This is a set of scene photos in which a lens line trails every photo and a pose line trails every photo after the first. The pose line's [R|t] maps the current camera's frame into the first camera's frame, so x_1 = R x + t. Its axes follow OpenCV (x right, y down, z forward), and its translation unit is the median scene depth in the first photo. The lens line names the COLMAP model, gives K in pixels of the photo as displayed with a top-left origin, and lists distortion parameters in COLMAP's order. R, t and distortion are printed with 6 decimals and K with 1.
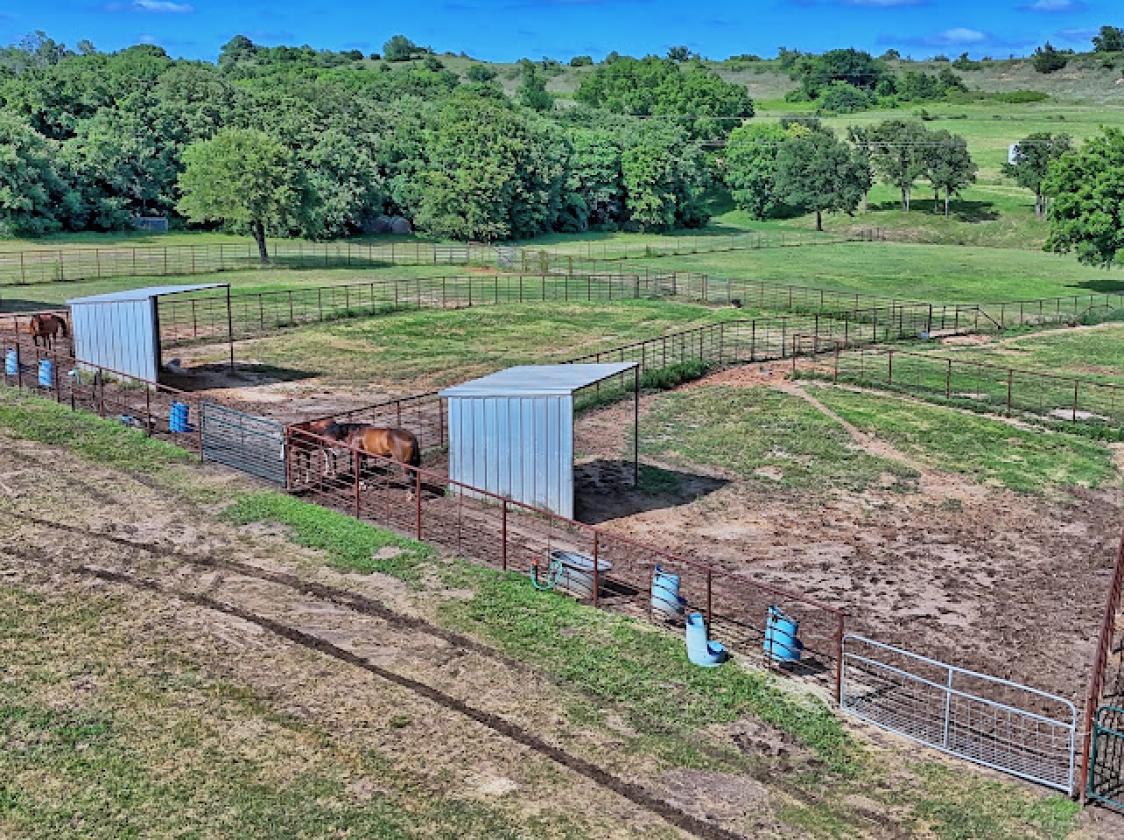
lens RADIAL K [[1394.2, 0, 562.2], [0, 1394.2, 418.9], [0, 0, 1]] dist [0.084024, 0.000000]
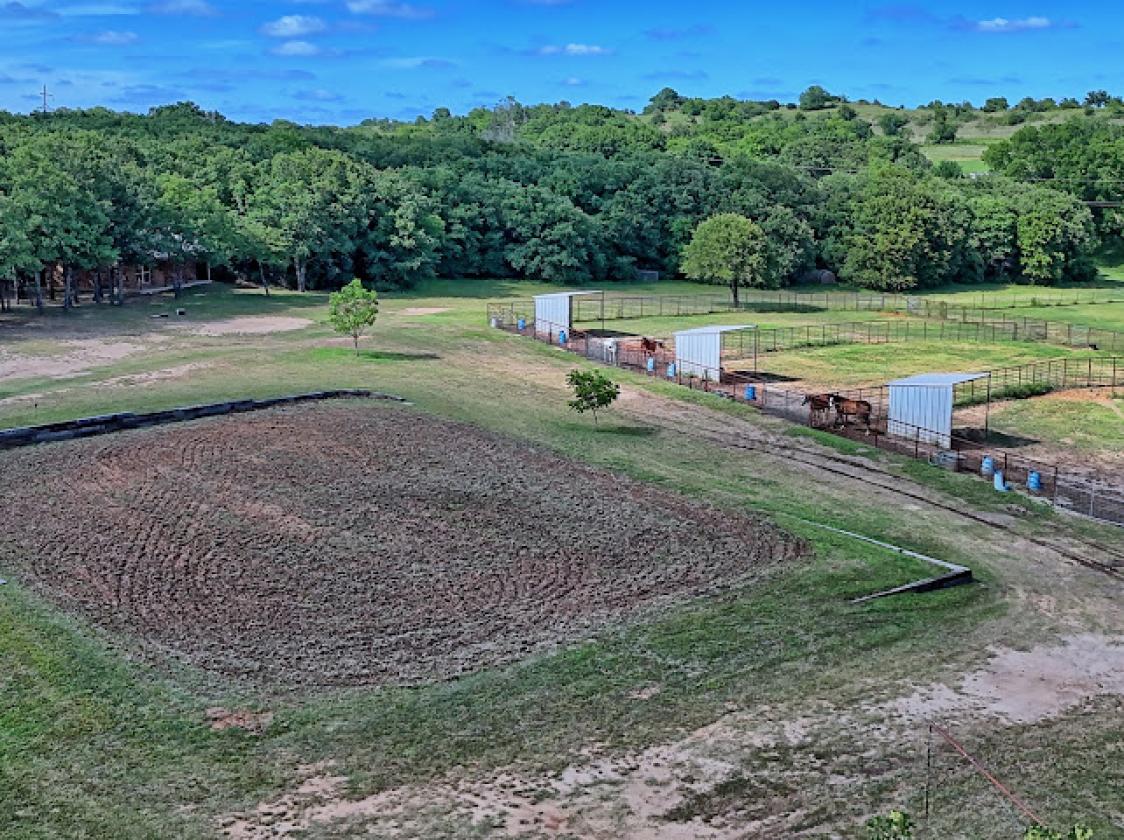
lens RADIAL K [[1394.2, 0, 562.8], [0, 1394.2, 421.5], [0, 0, 1]] dist [0.084024, 0.000000]
pose [[0.961283, 0.050769, -0.270844, 0.004933], [-0.056491, 0.998314, -0.013365, 0.025976], [0.269709, 0.028147, 0.962530, -0.318661]]
